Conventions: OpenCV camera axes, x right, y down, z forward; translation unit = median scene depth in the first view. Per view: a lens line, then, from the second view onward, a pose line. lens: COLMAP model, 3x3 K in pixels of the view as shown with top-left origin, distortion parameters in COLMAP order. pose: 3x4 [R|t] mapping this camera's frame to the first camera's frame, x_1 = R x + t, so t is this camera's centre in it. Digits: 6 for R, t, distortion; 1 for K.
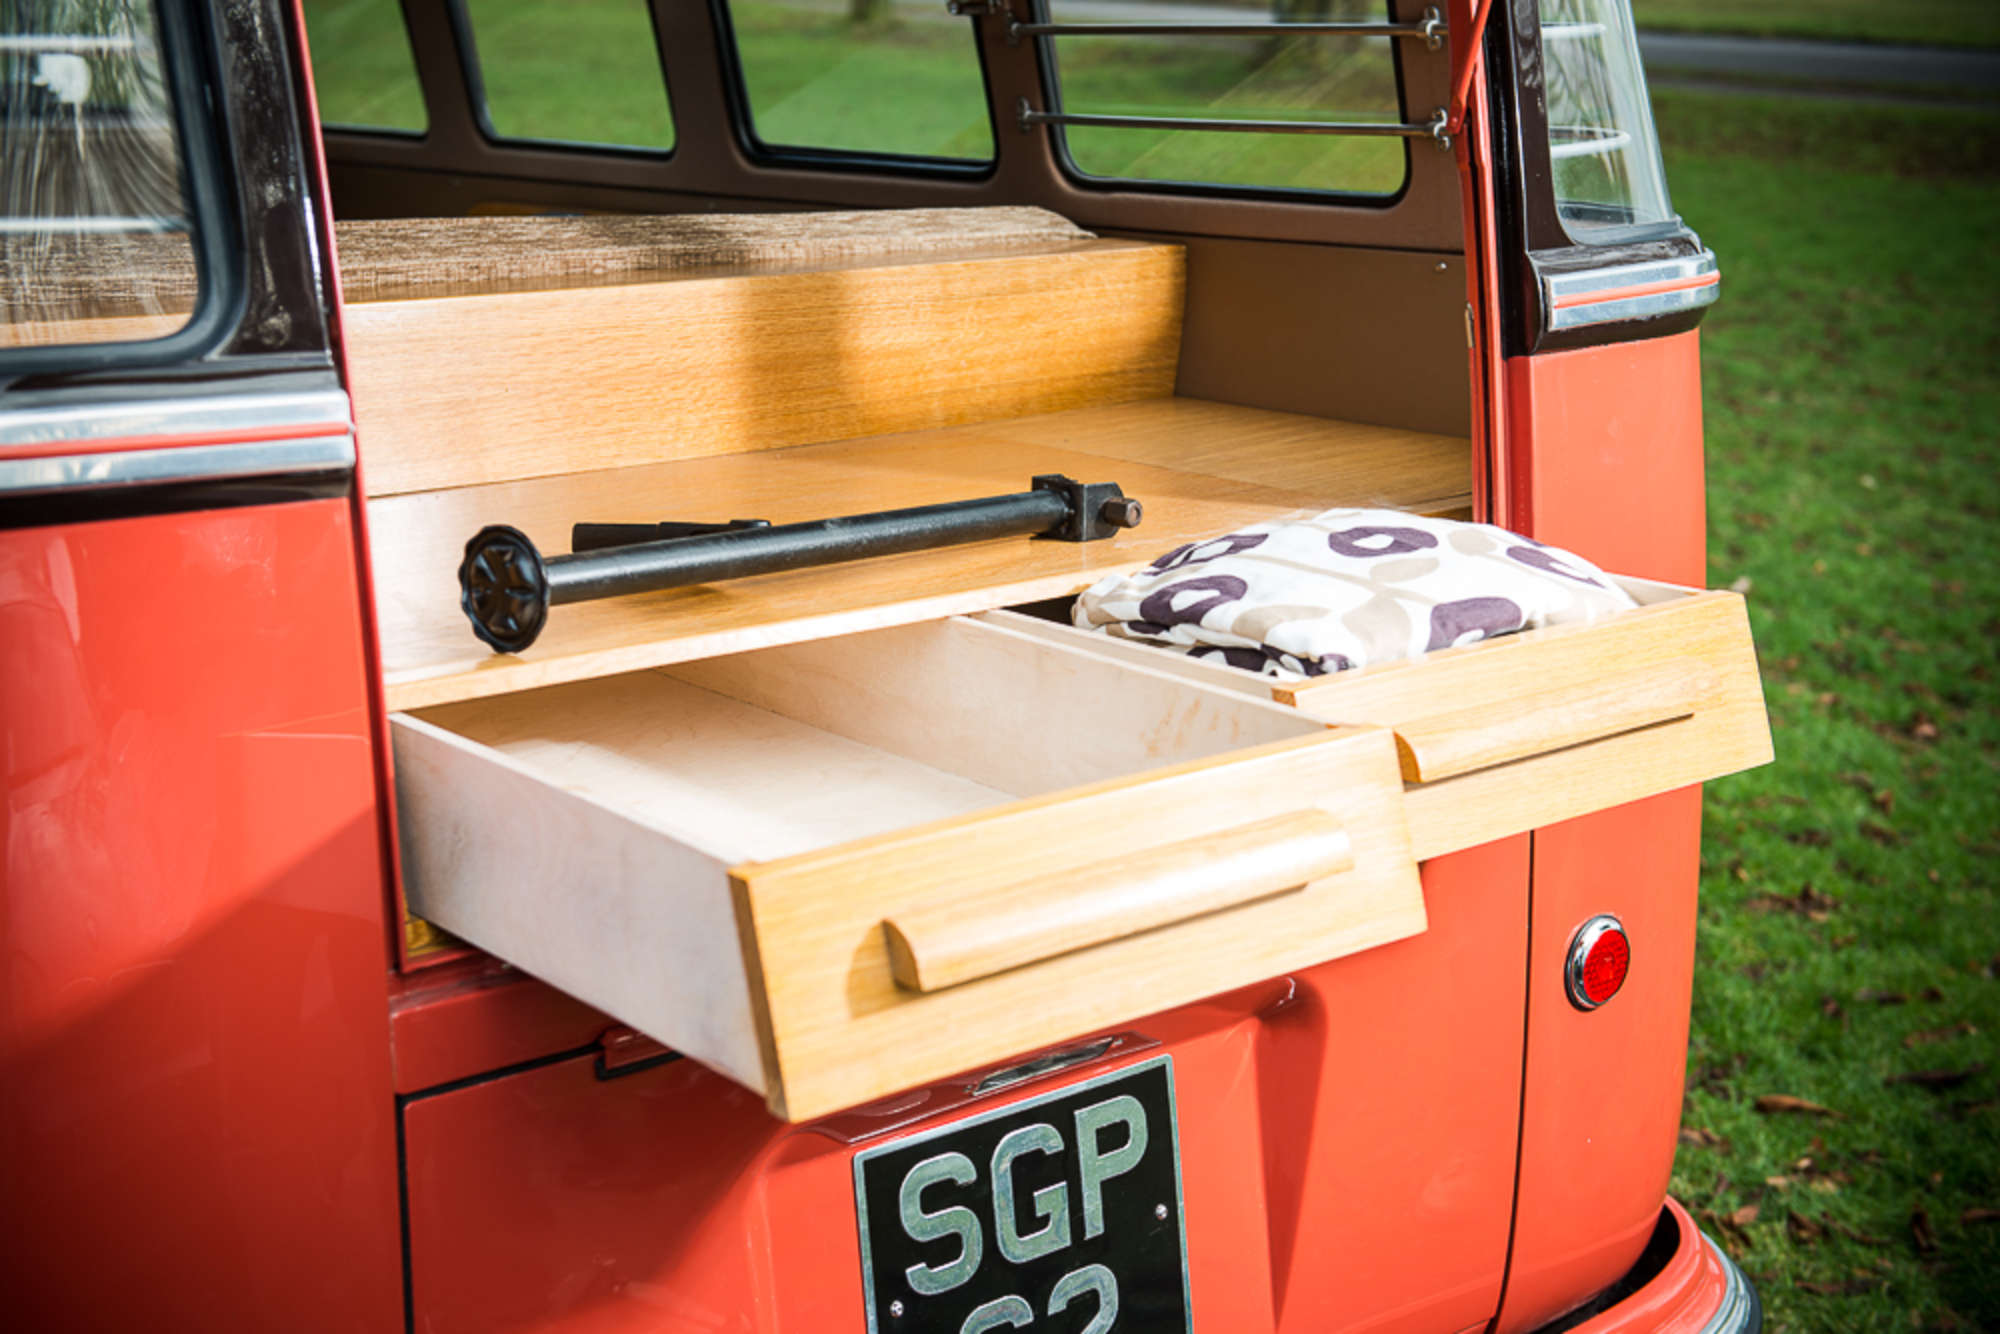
lens RADIAL K [[2920.0, 0, 1000.0], [0, 2920.0, 667.0], [0, 0, 1]] dist [0.163622, -0.071787]
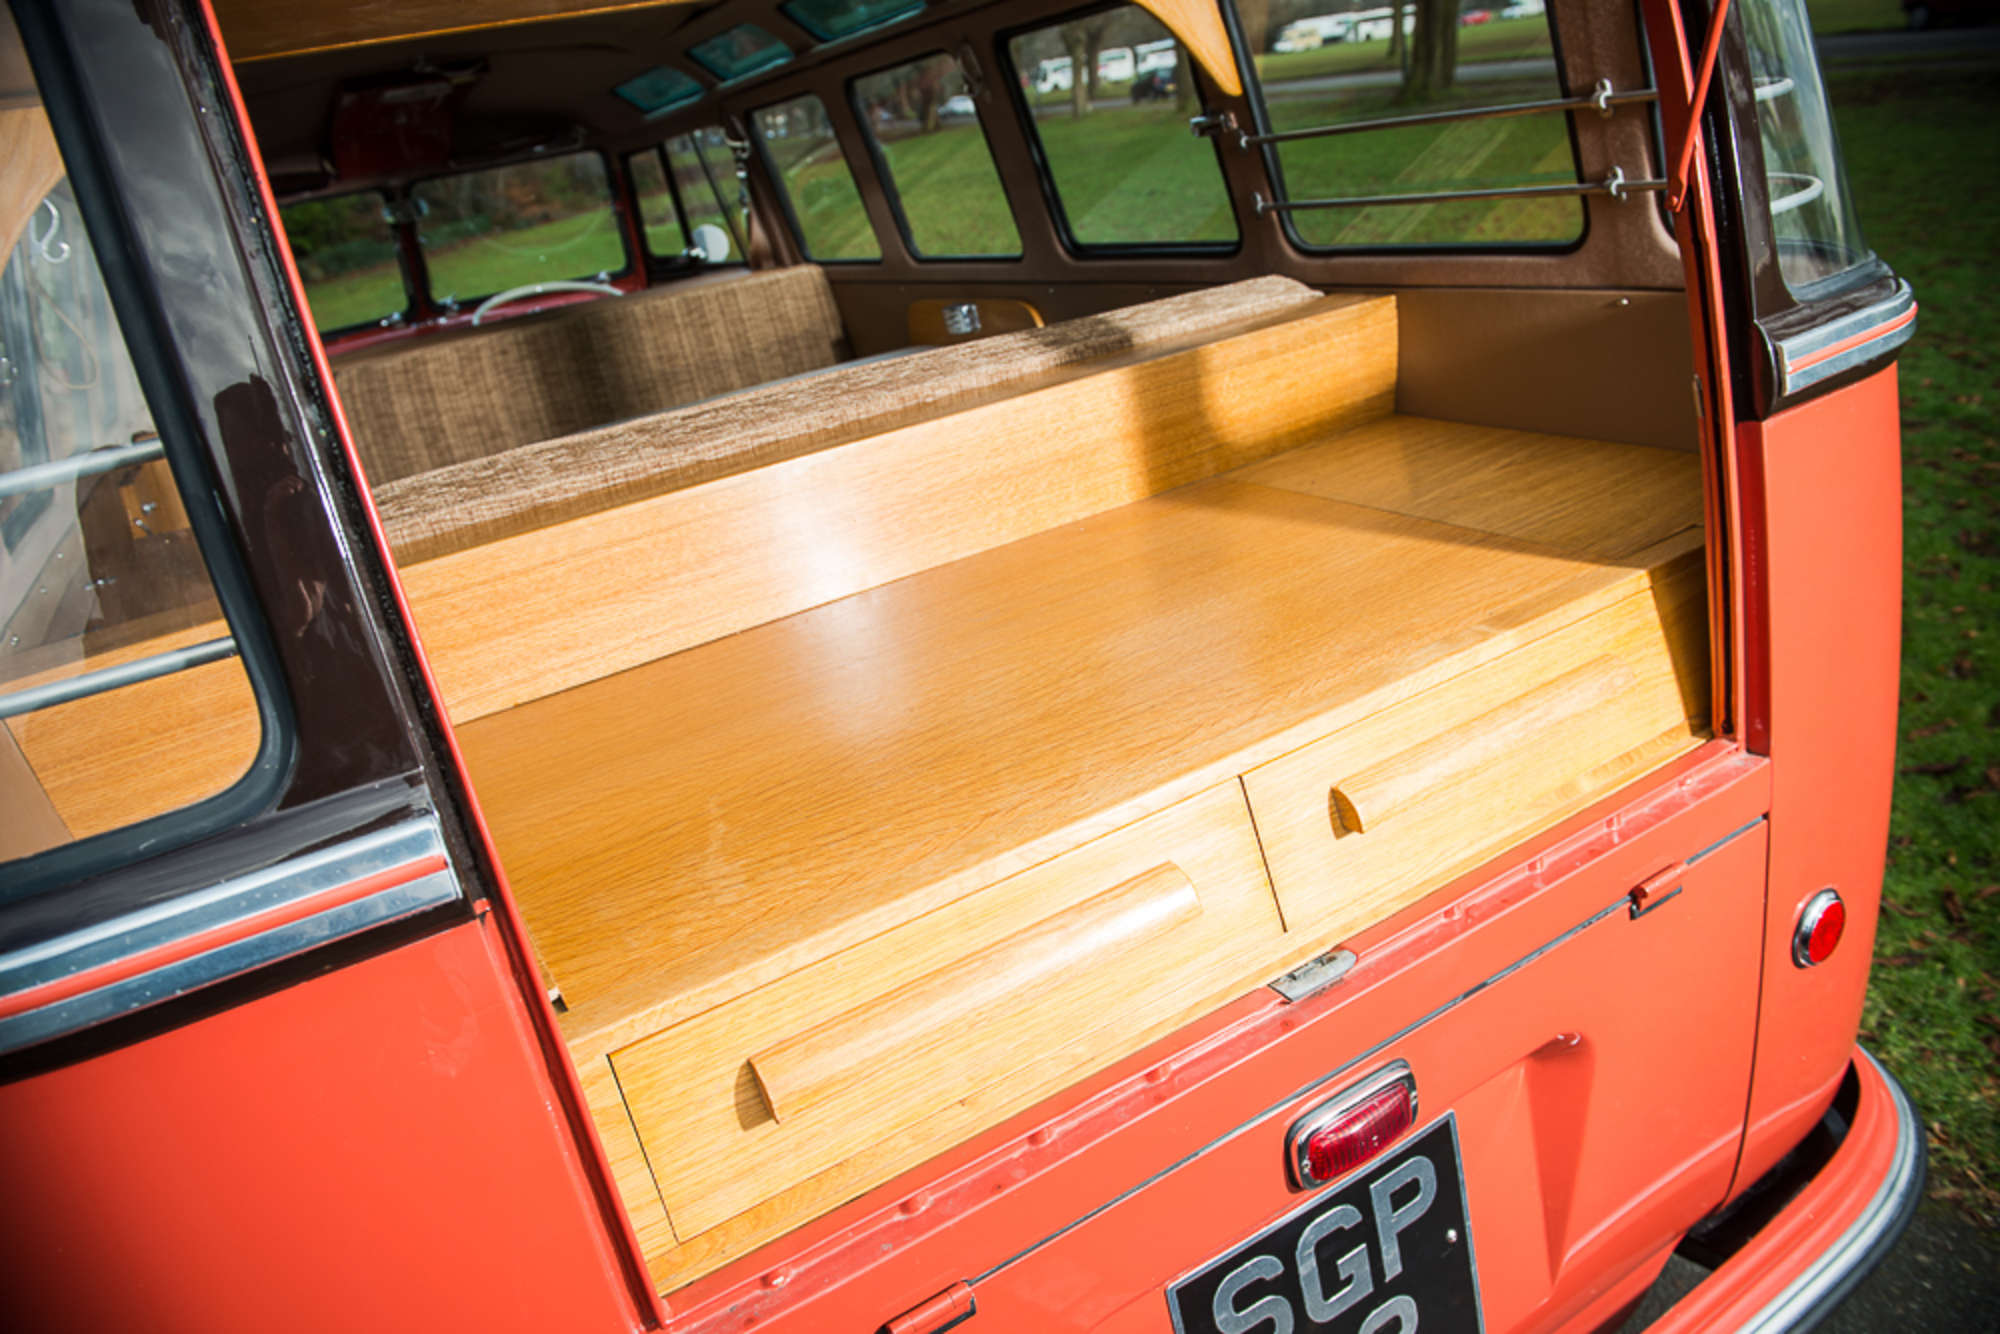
lens RADIAL K [[1352.8, 0, 1000.0], [0, 1352.8, 667.0], [0, 0, 1]] dist [-0.051559, 0.001796]
pose [[0.971294, -0.082746, -0.223027, 0.015327], [0.120242, 0.979740, 0.160163, -0.112626], [0.205255, -0.182382, 0.961565, 0.423897]]
